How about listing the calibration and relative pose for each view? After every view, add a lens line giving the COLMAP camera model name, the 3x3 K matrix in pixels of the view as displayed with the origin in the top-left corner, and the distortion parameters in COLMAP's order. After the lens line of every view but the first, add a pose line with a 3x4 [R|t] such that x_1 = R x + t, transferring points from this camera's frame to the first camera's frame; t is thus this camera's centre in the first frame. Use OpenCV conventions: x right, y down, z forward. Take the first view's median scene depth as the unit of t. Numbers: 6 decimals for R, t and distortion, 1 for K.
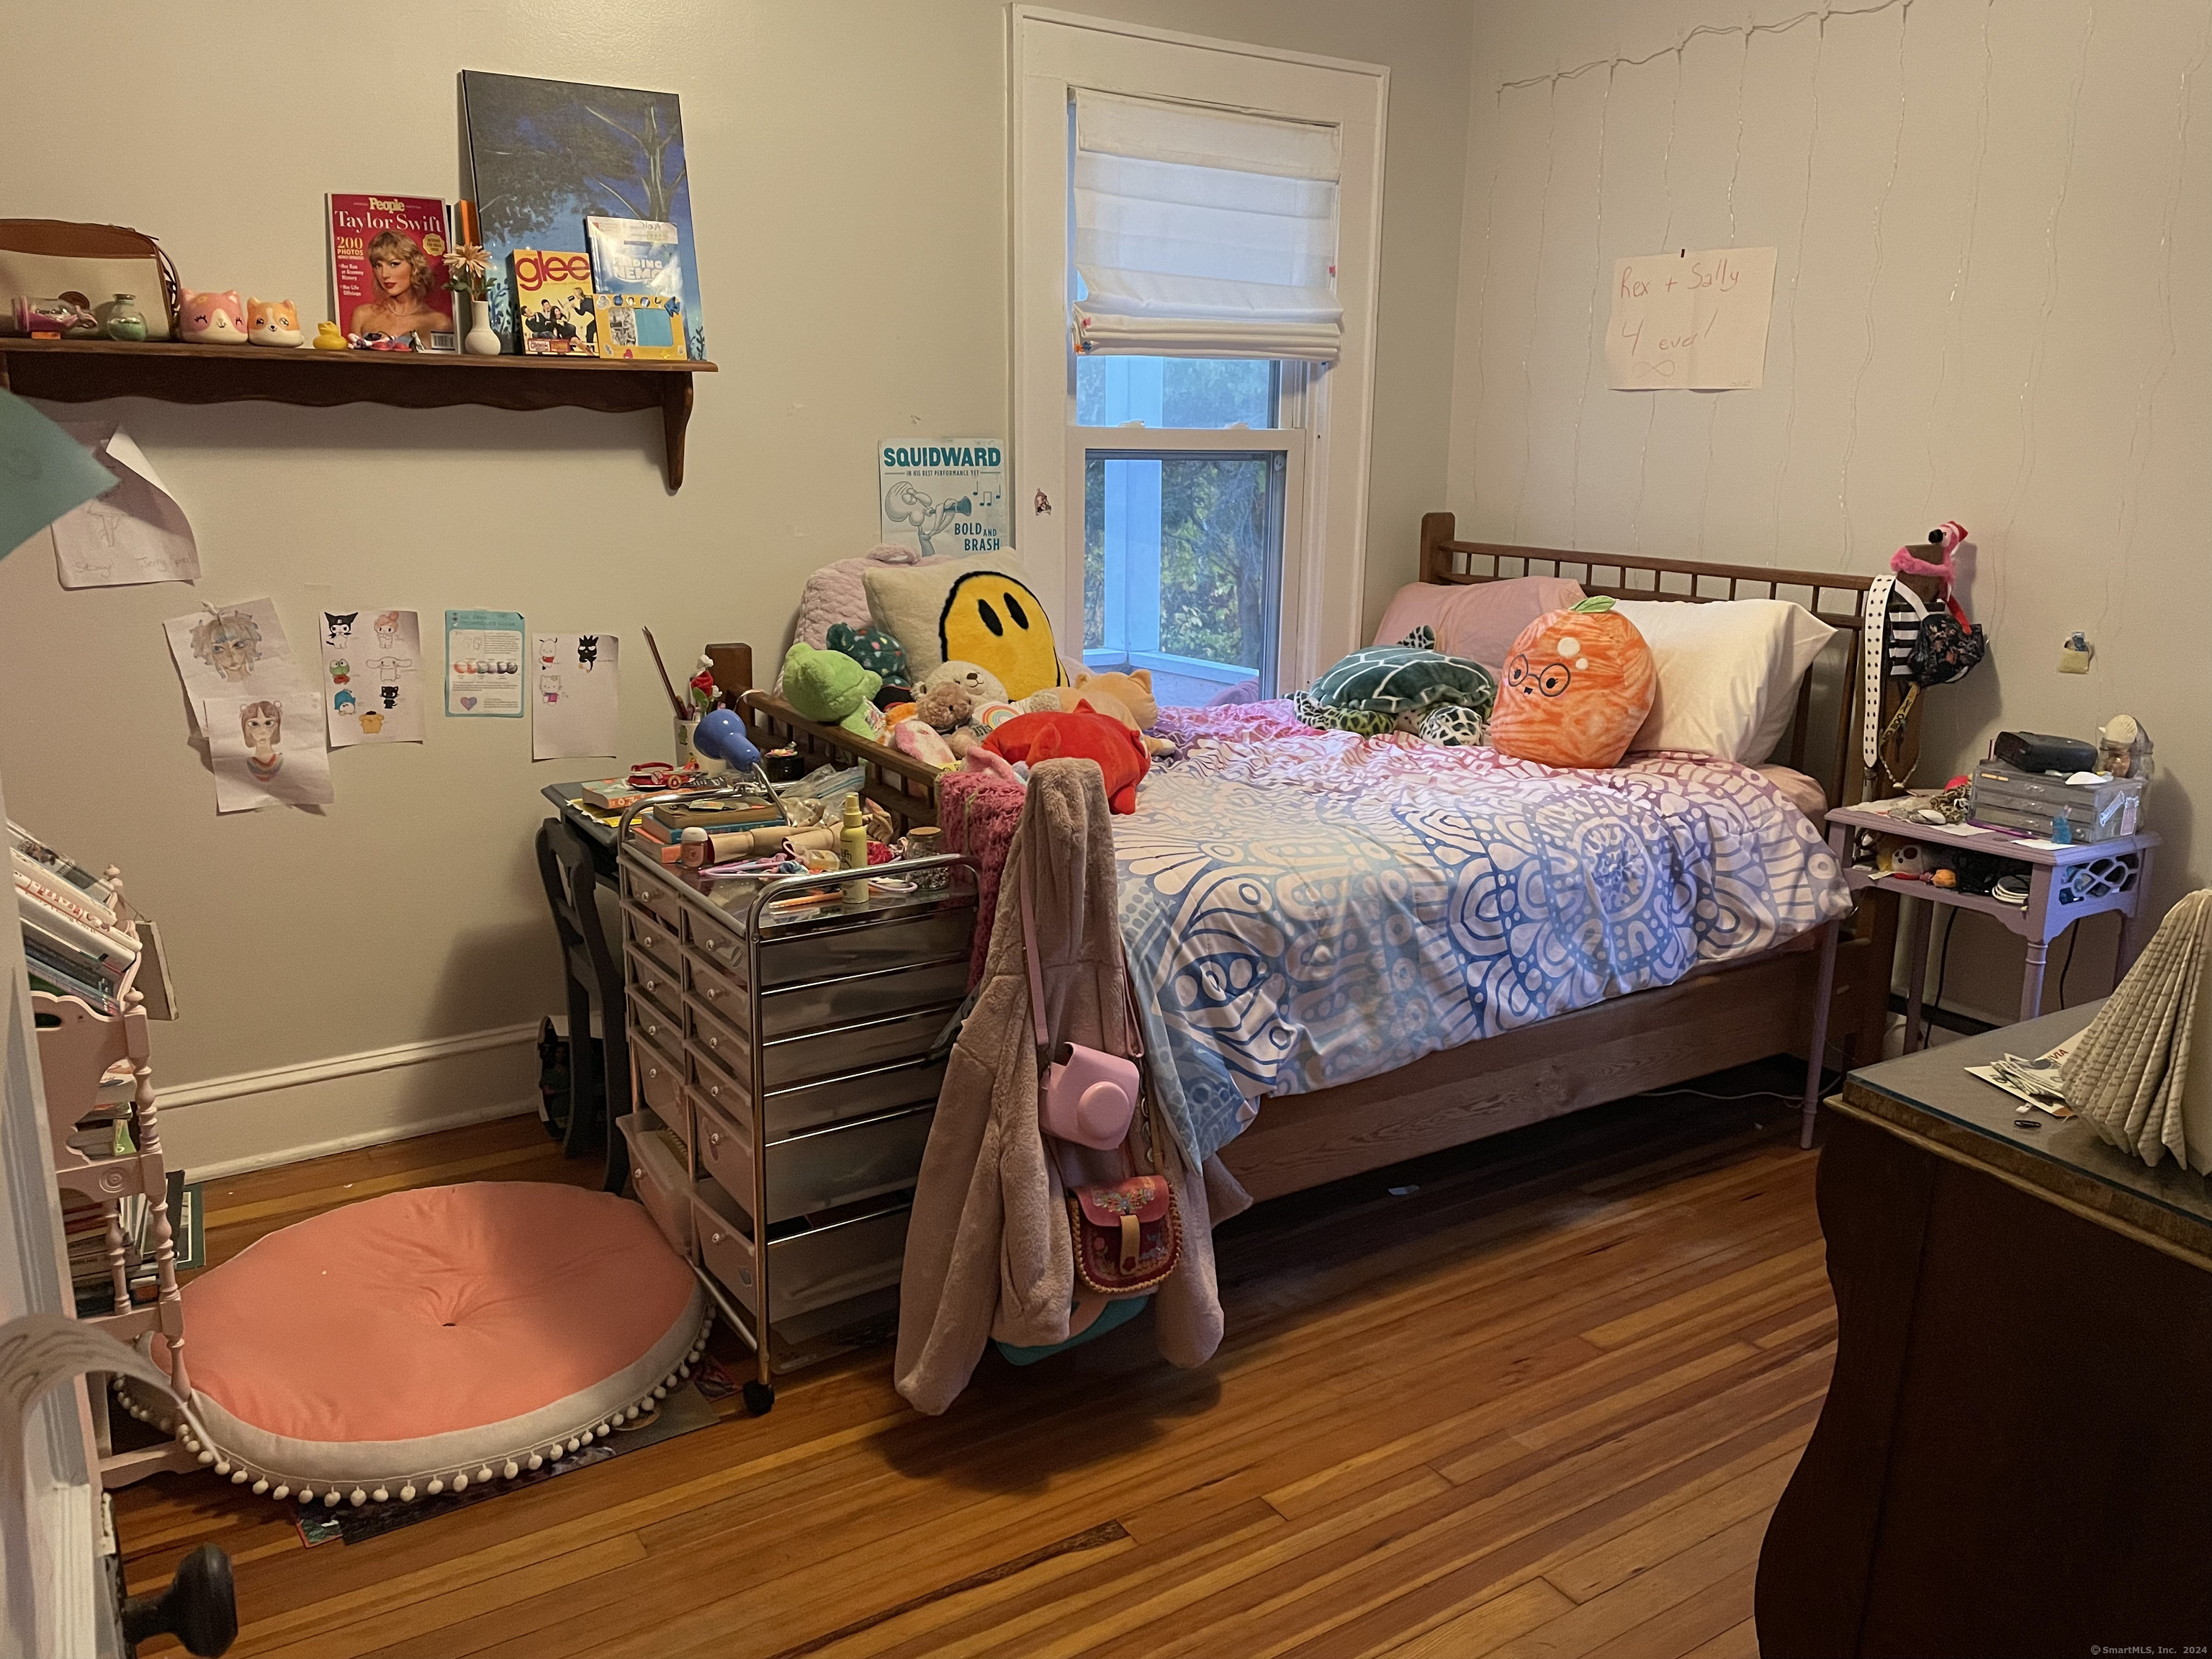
lens RADIAL K [[1649.1, 0, 1114.3], [0, 1649.1, 836.7], [0, 0, 1]] dist [0.040605, -0.026599]
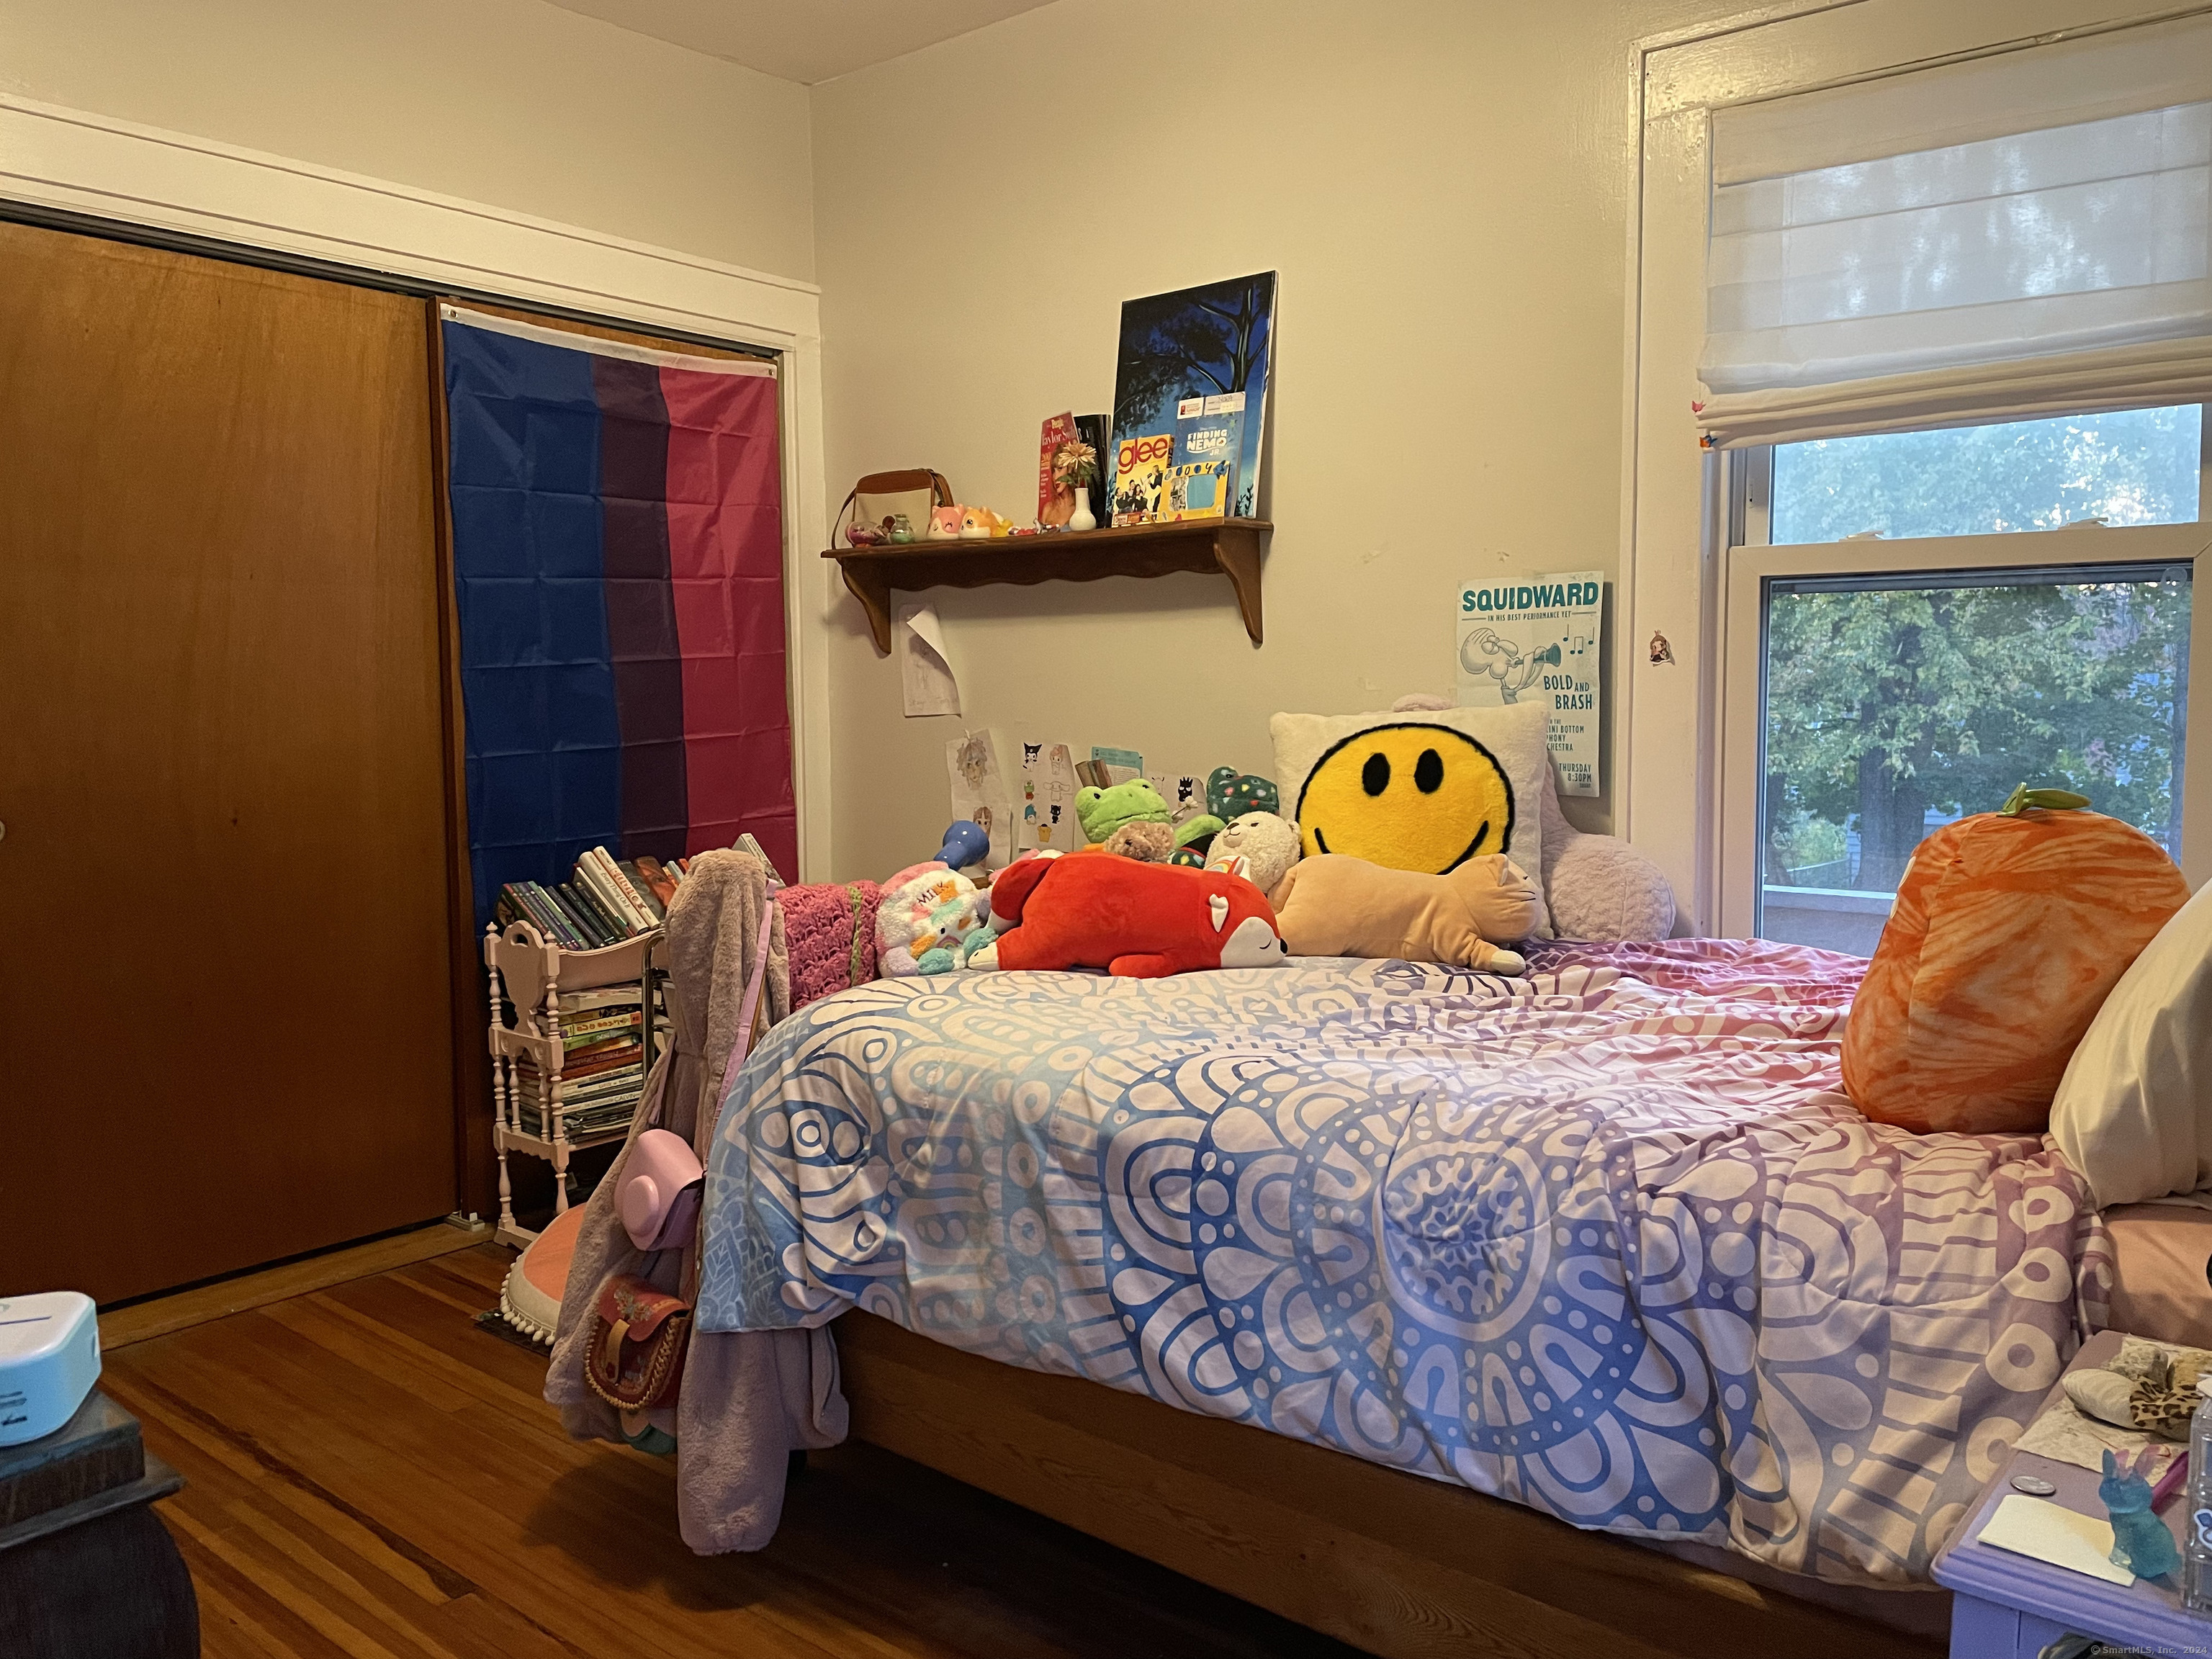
lens RADIAL K [[1649.1, 0, 1114.9], [0, 1649.1, 816.8], [0, 0, 1]] dist [0.040605, -0.026599]
pose [[0.312064, 0.058930, -0.948232, 0.792831], [-0.214897, 0.976585, -0.010031, -0.086596], [0.925438, 0.206903, 0.317421, 0.714145]]
